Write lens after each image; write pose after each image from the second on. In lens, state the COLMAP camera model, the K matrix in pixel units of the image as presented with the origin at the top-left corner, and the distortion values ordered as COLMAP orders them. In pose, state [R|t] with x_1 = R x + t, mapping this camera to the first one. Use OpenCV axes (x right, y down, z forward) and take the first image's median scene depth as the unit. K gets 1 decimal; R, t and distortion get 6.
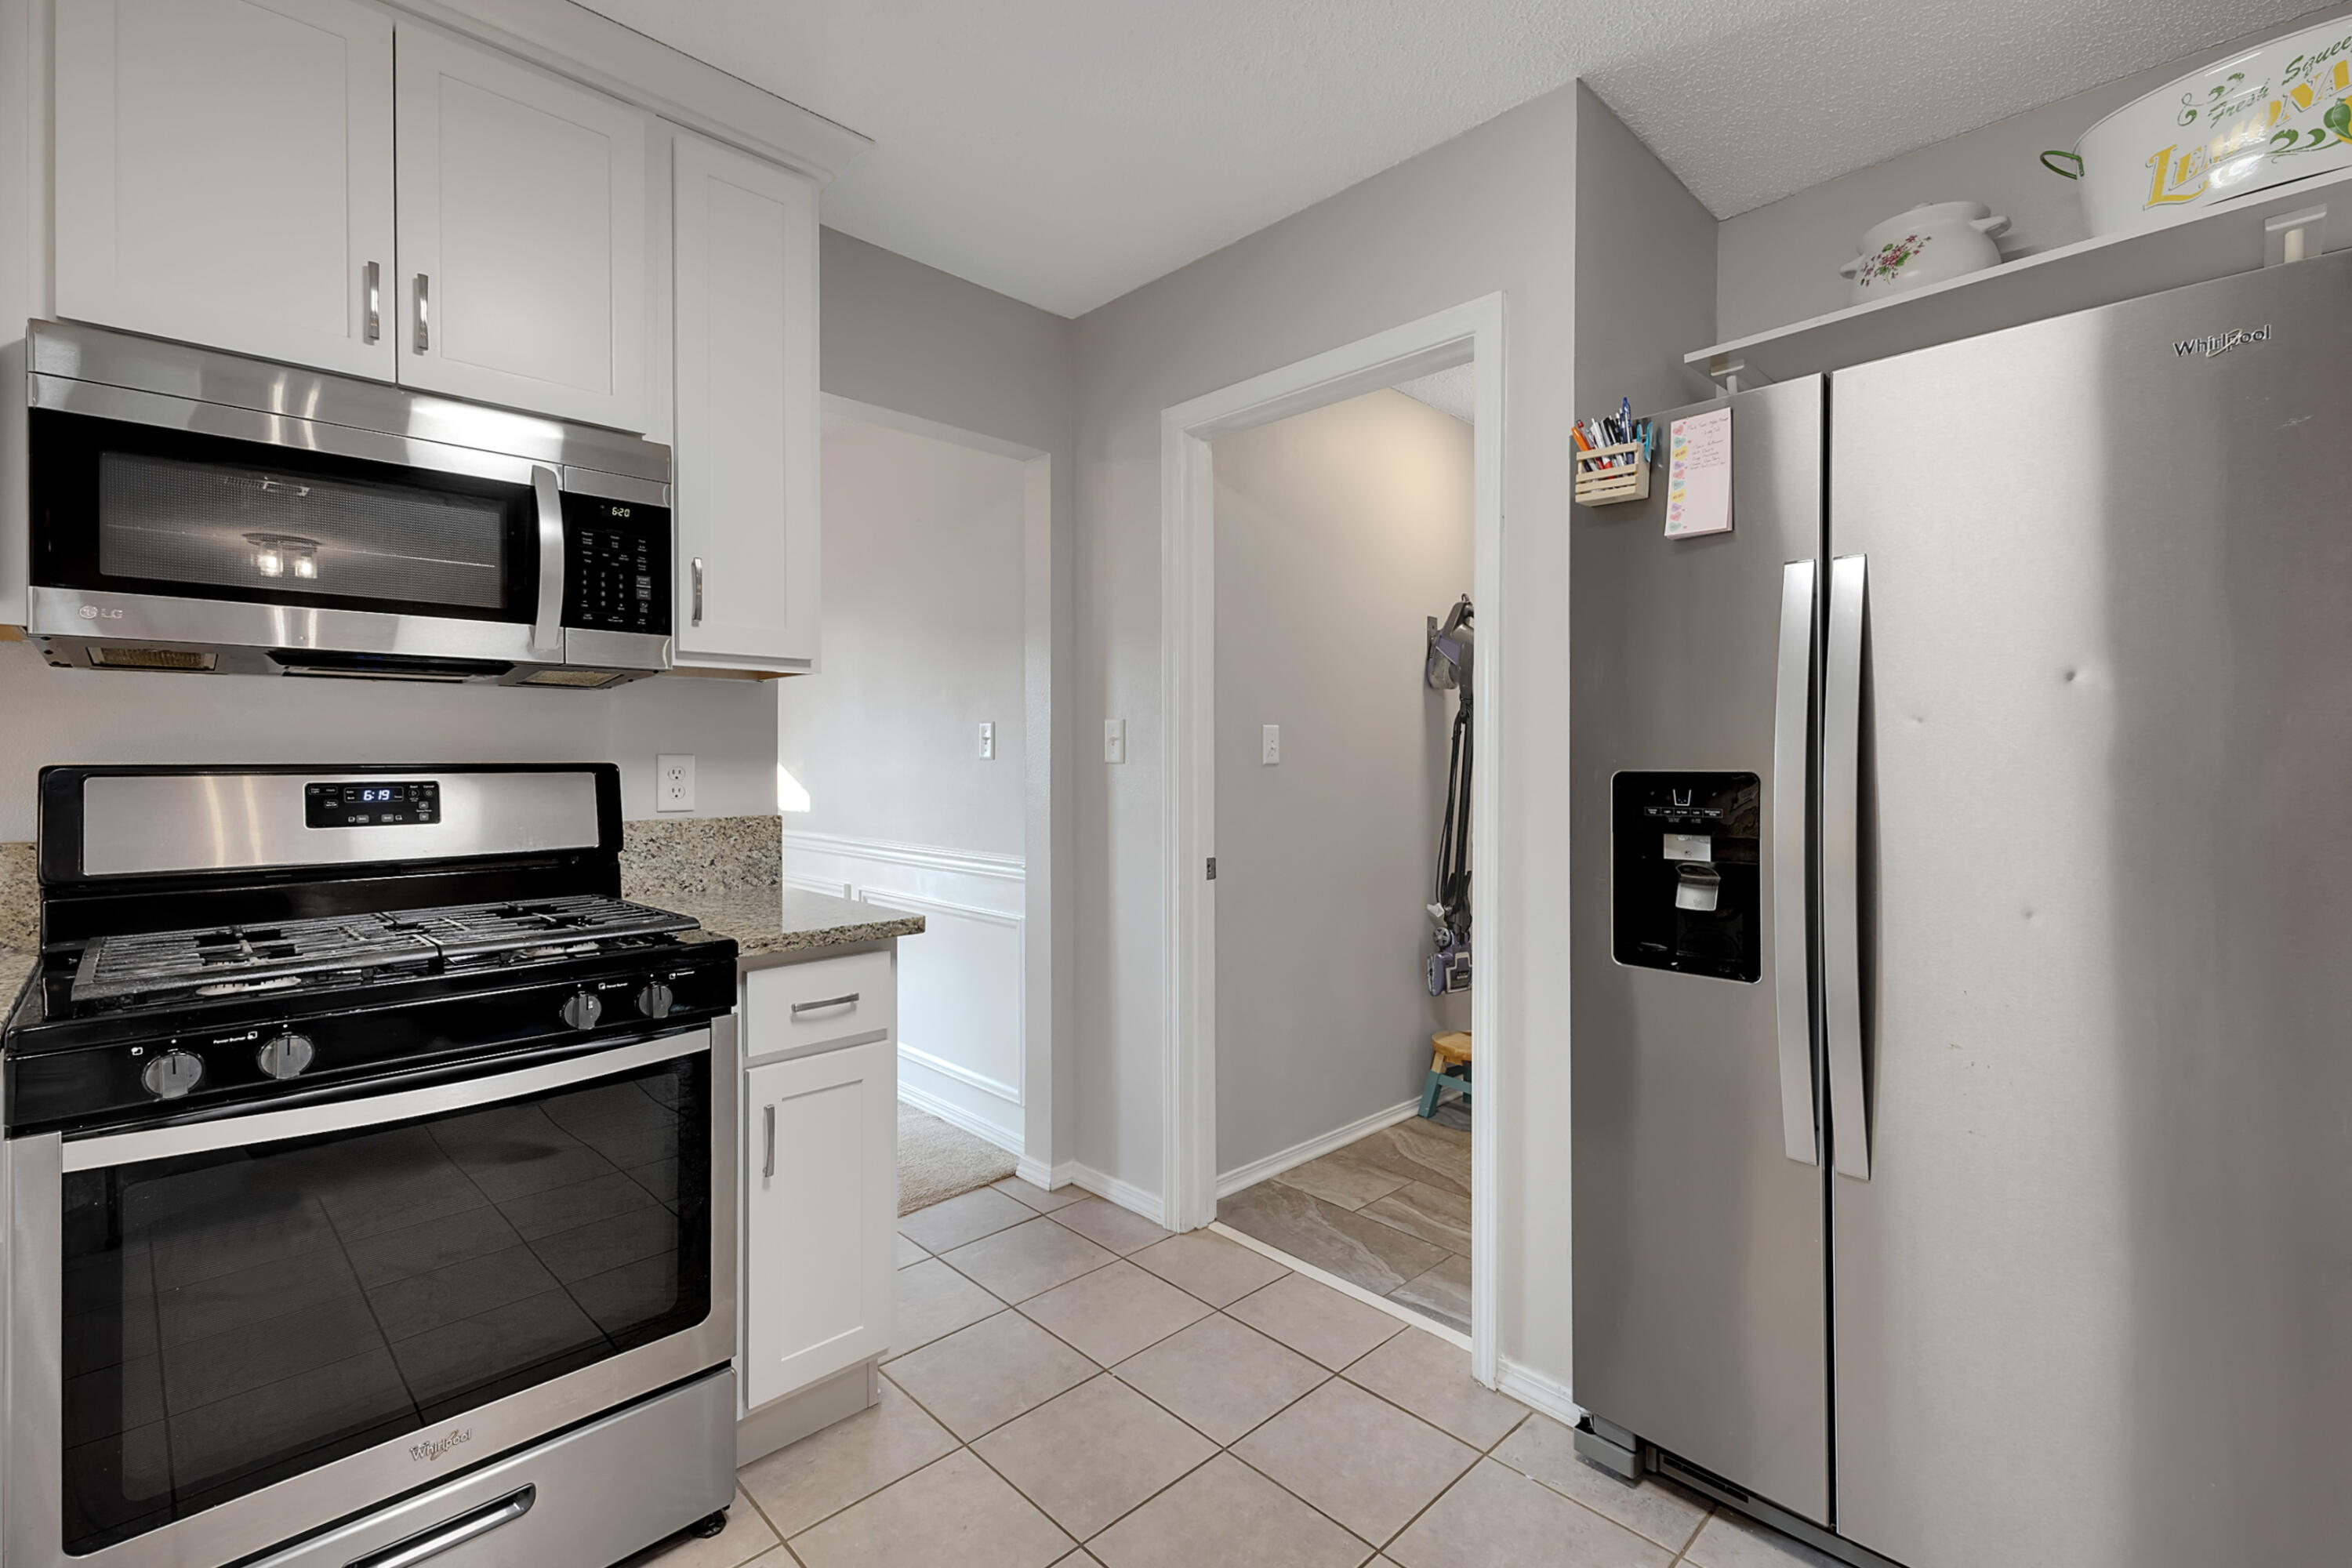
lens RADIAL K [[1031.6, 0, 1172.6], [0, 1031.6, 758.0], [0, 0, 1]] dist [0.013781, -0.000284]
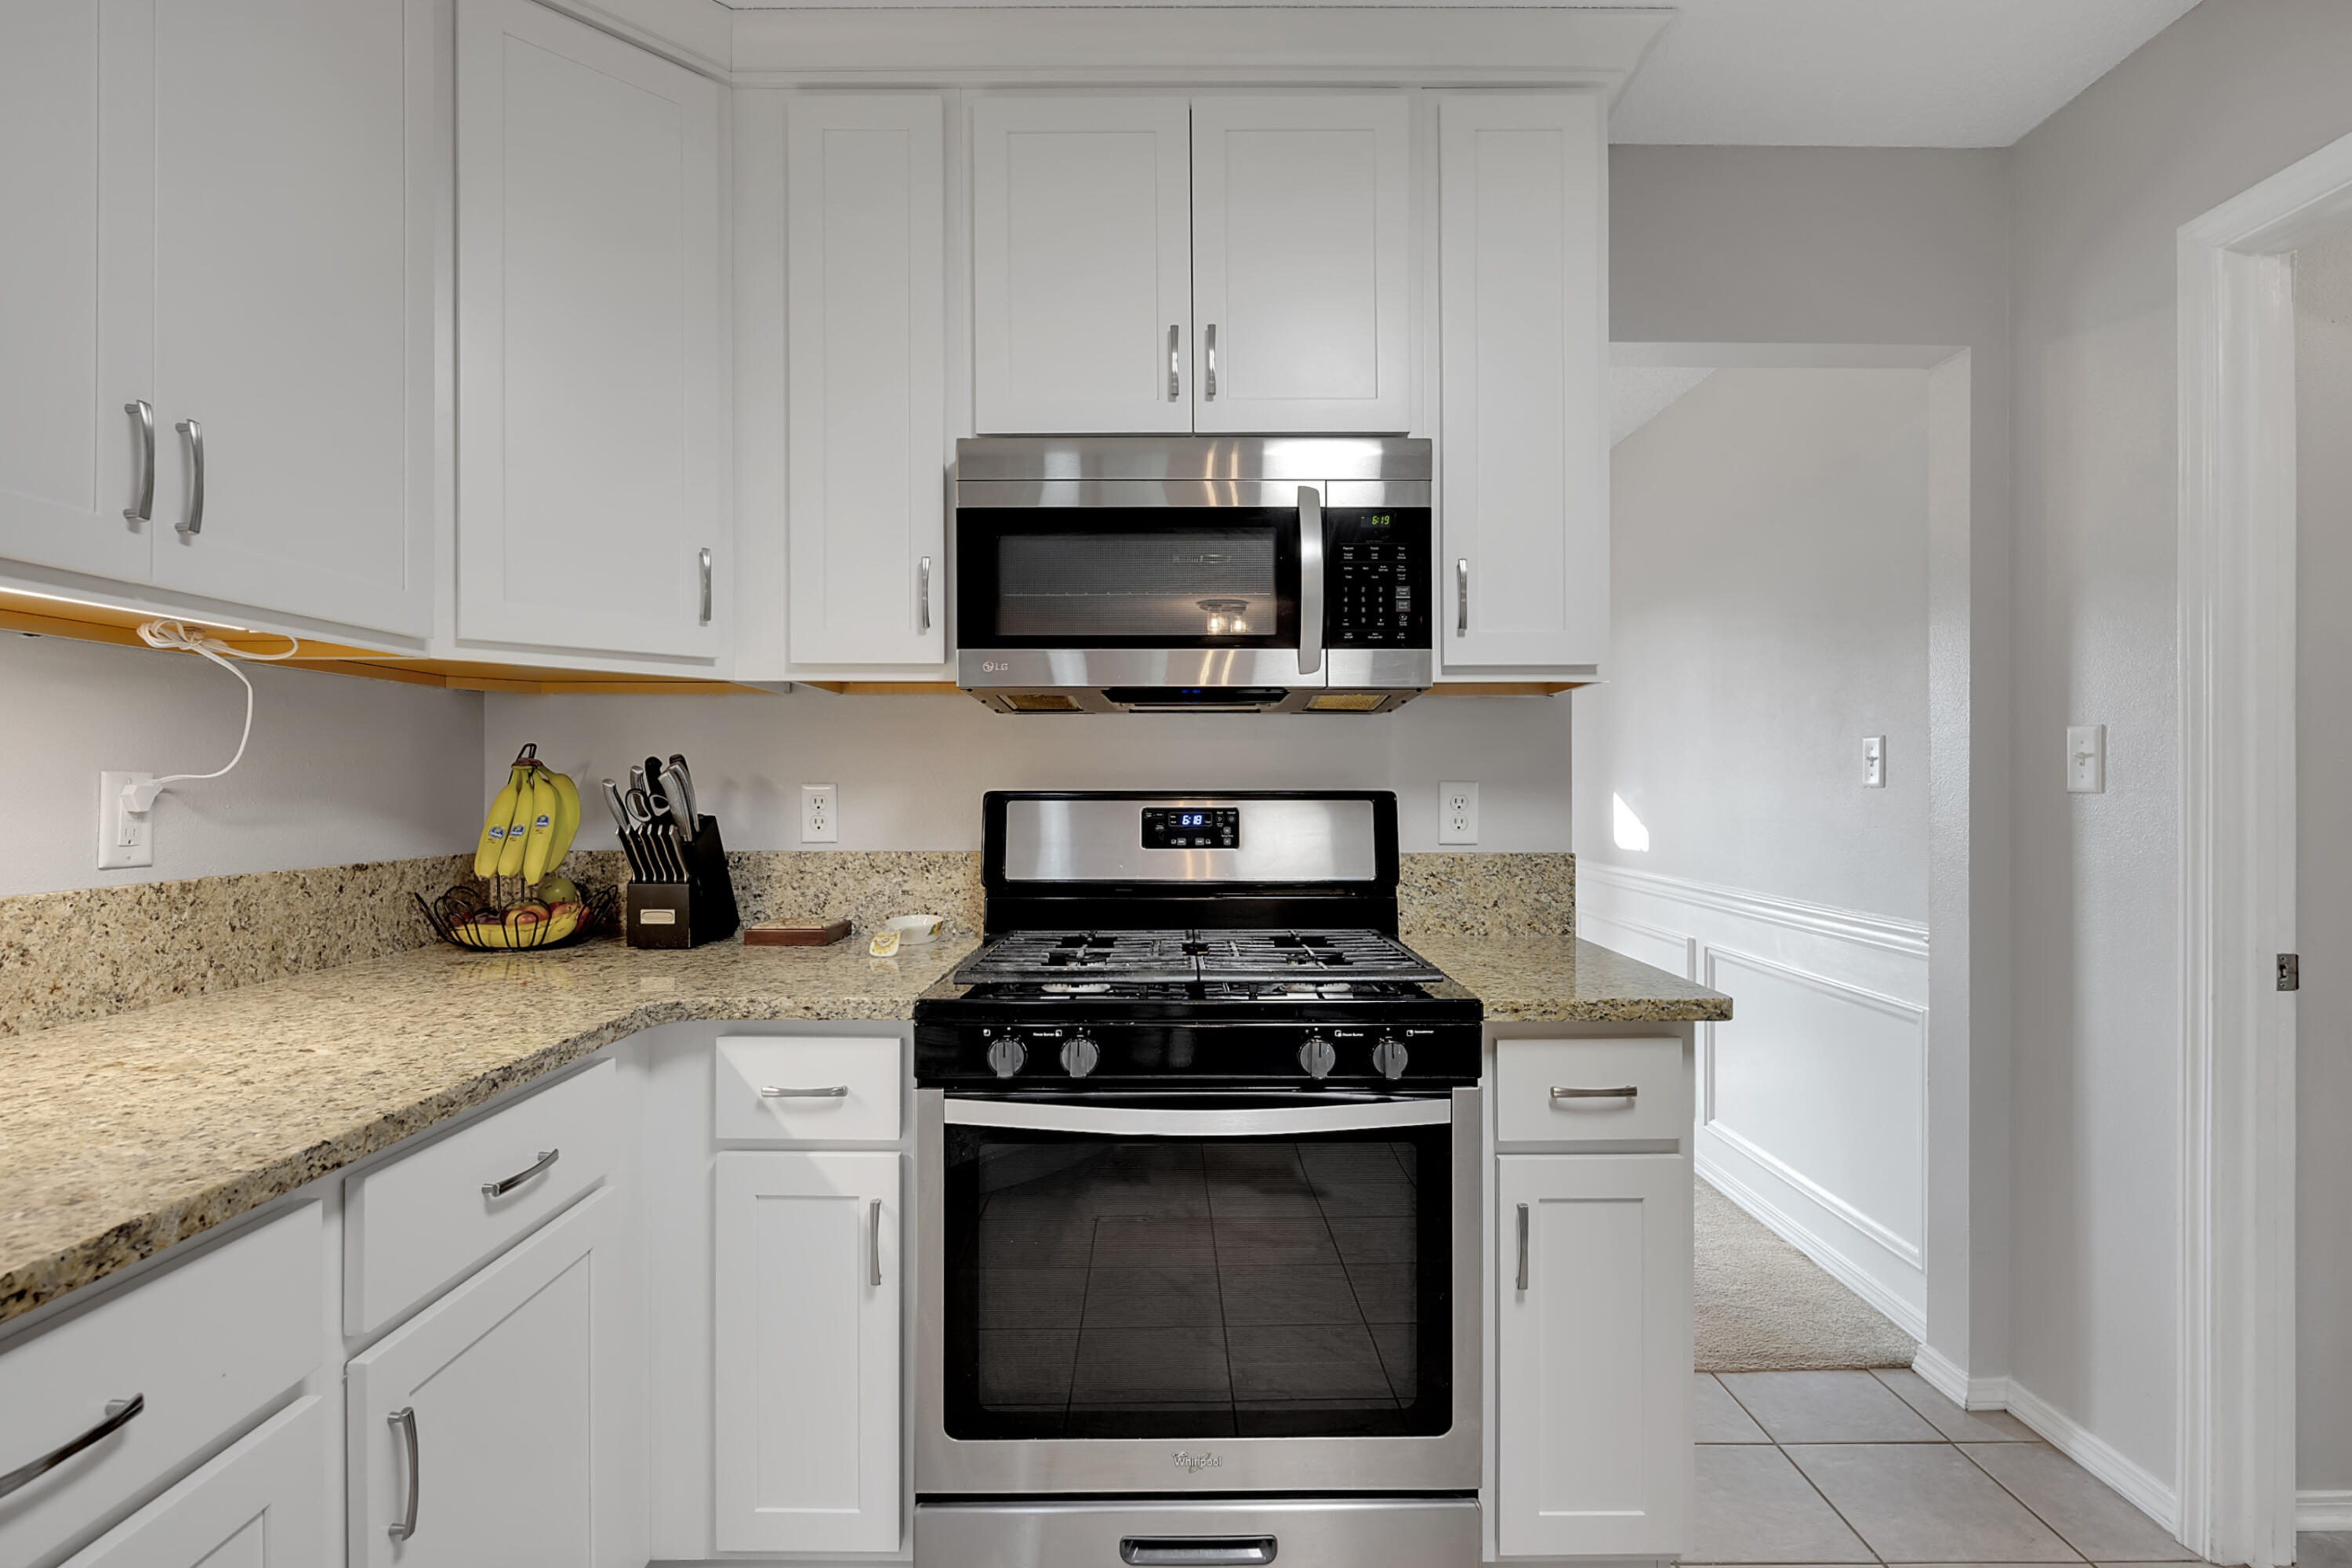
lens RADIAL K [[1128.1, 0, 1184.7], [0, 1128.1, 782.4], [0, 0, 1]] dist [-0.009970, 0.001119]
pose [[0.721998, -0.002164, -0.691891, 0.036404], [0.000517, 0.999997, -0.002589, -0.000219], [0.691895, 0.001512, 0.721997, 0.147992]]
